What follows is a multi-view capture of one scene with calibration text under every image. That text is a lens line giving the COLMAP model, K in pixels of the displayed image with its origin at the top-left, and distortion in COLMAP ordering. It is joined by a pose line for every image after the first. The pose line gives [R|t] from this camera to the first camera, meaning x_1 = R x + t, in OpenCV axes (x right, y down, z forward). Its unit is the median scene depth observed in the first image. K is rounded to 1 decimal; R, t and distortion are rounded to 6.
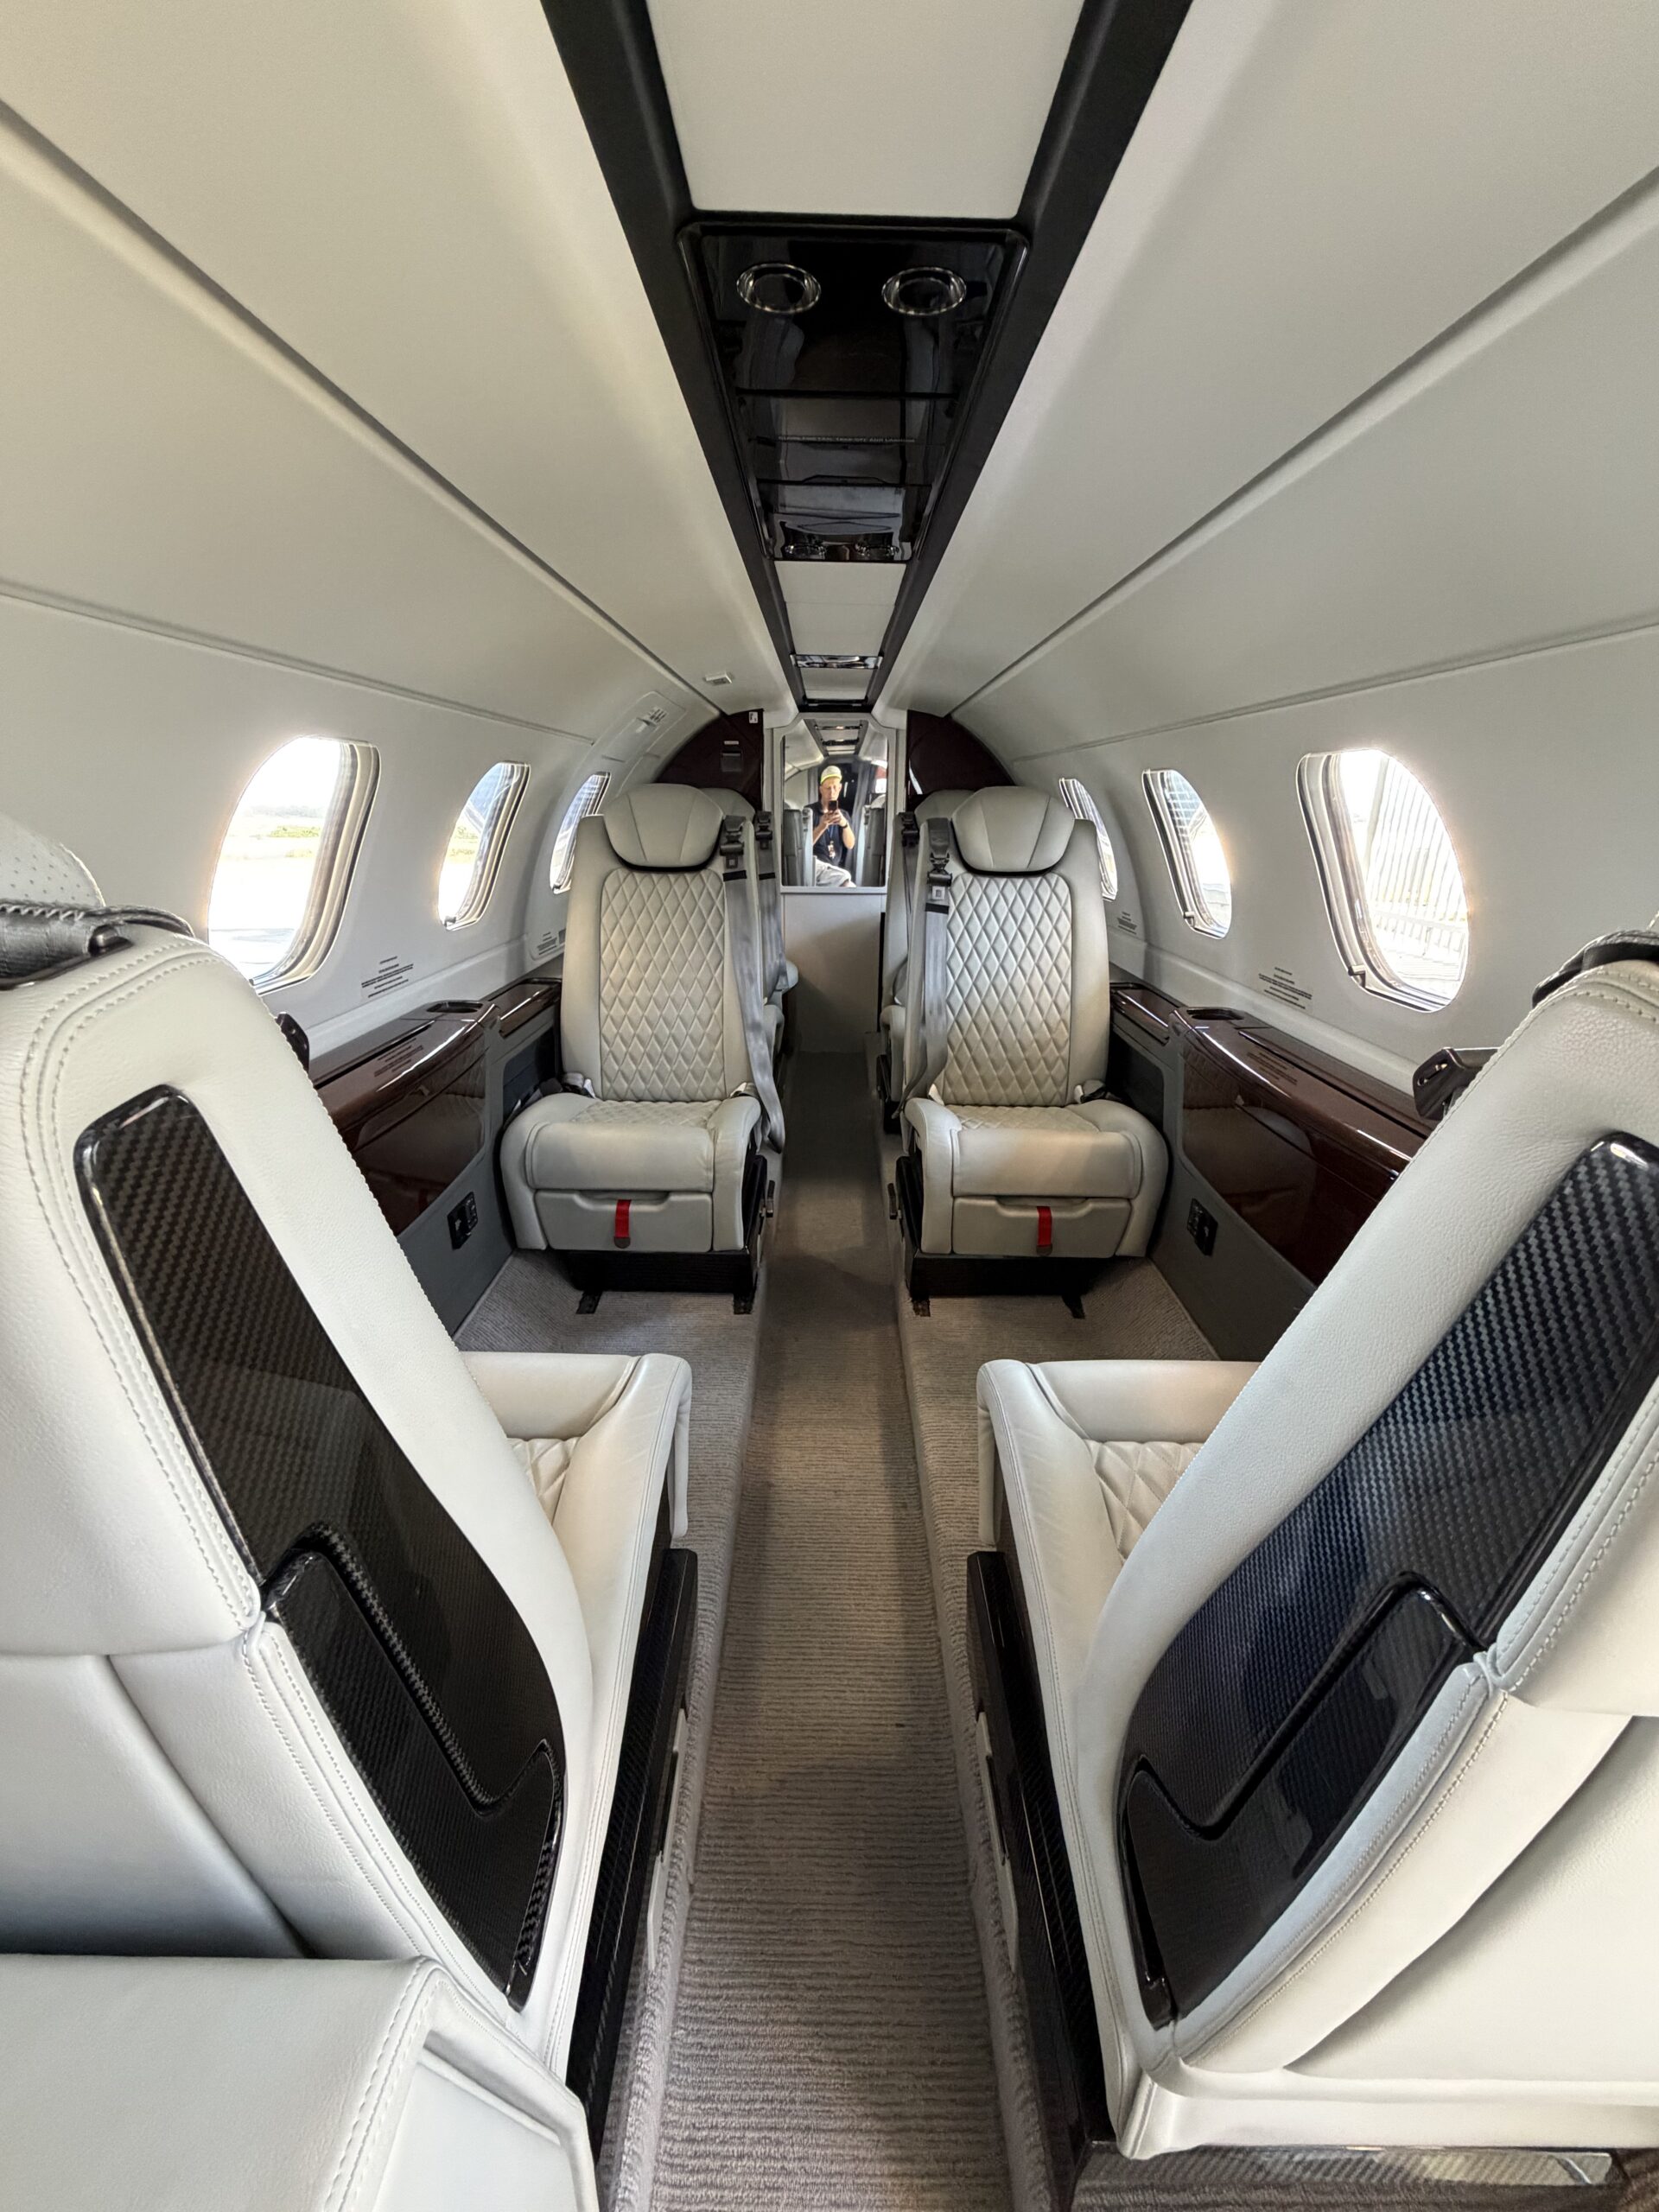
lens RADIAL K [[881.2, 0, 829.5], [0, 881.2, 1106.0], [0, 0, 1]] dist [-0.000612, -0.000204]
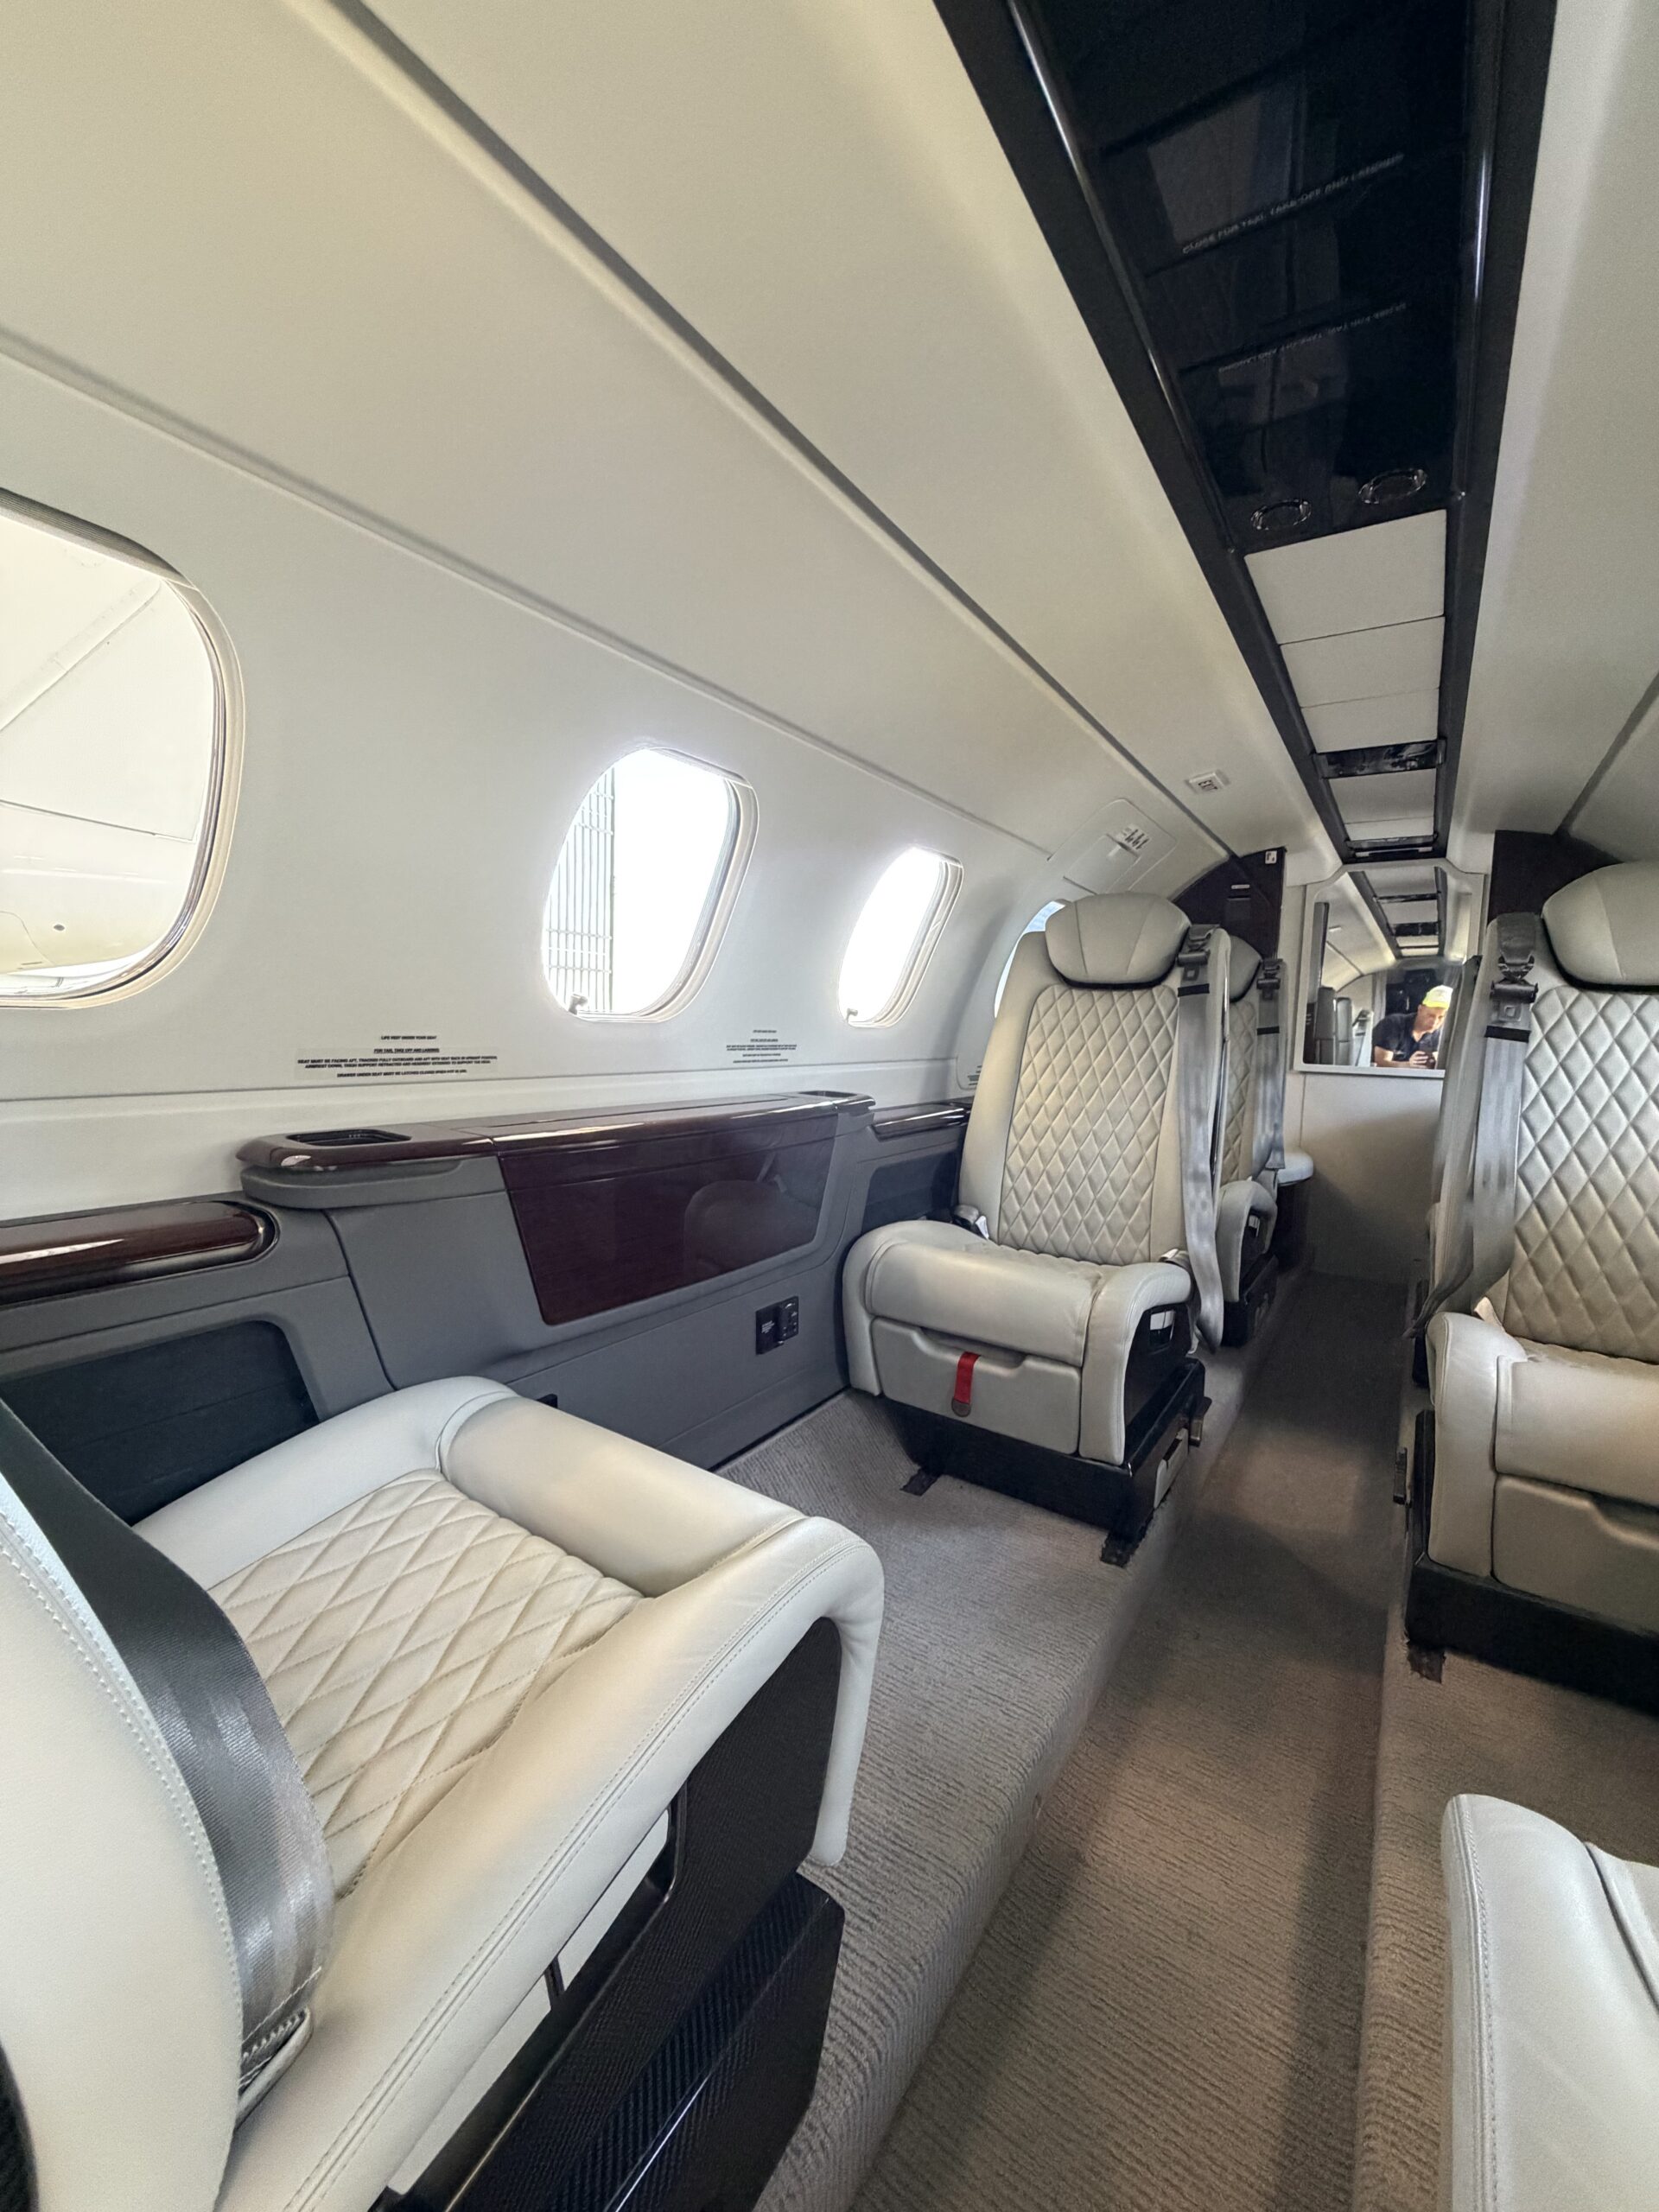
lens RADIAL K [[881.2, 0, 829.5], [0, 881.2, 1106.0], [0, 0, 1]] dist [-0.000612, -0.000204]
pose [[0.830912, 0.065706, -0.552510, 0.072070], [-0.199633, 0.962092, -0.185810, 0.059530], [0.519357, 0.264691, 0.812531, 0.216119]]
